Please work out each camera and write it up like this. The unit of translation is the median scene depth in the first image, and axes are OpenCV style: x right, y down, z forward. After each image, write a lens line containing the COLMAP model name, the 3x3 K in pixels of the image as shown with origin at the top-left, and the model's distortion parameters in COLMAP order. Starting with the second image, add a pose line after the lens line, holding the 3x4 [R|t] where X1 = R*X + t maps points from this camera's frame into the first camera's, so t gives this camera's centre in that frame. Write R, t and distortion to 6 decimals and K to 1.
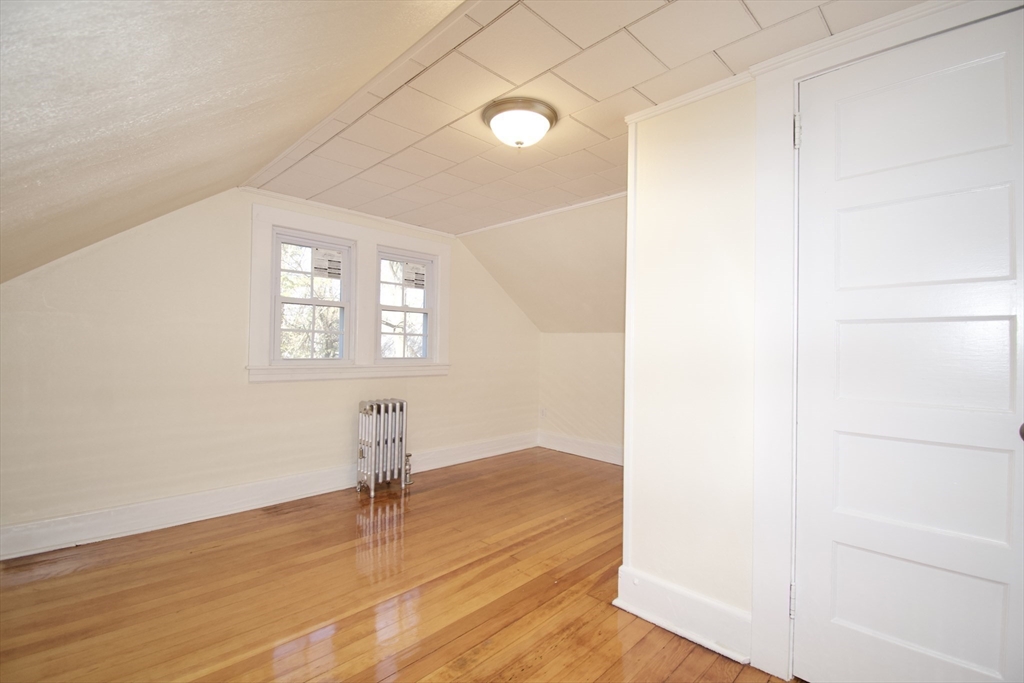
lens RADIAL K [[458.2, 0, 520.2], [0, 458.2, 341.6], [0, 0, 1]] dist [0.023249, -0.026271]
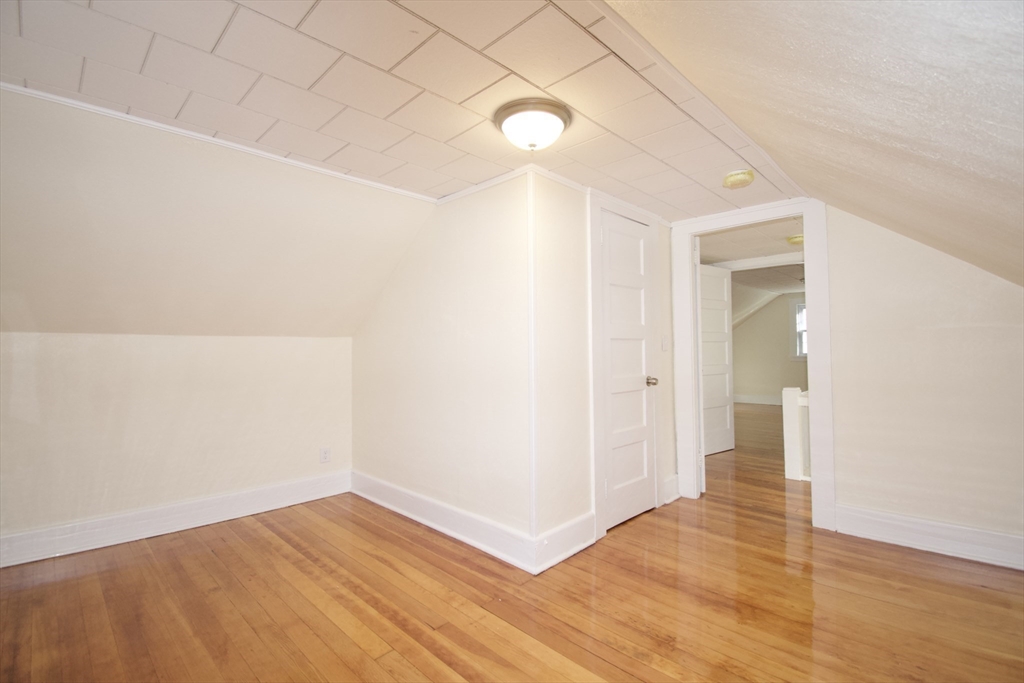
lens RADIAL K [[458.2, 0, 520.2], [0, 458.2, 341.6], [0, 0, 1]] dist [0.023249, -0.026271]
pose [[-0.005473, 0.000010, 0.999985, -0.772482], [-0.003164, 0.999995, -0.000028, -0.019275], [-0.999980, -0.003164, -0.005473, 0.833479]]
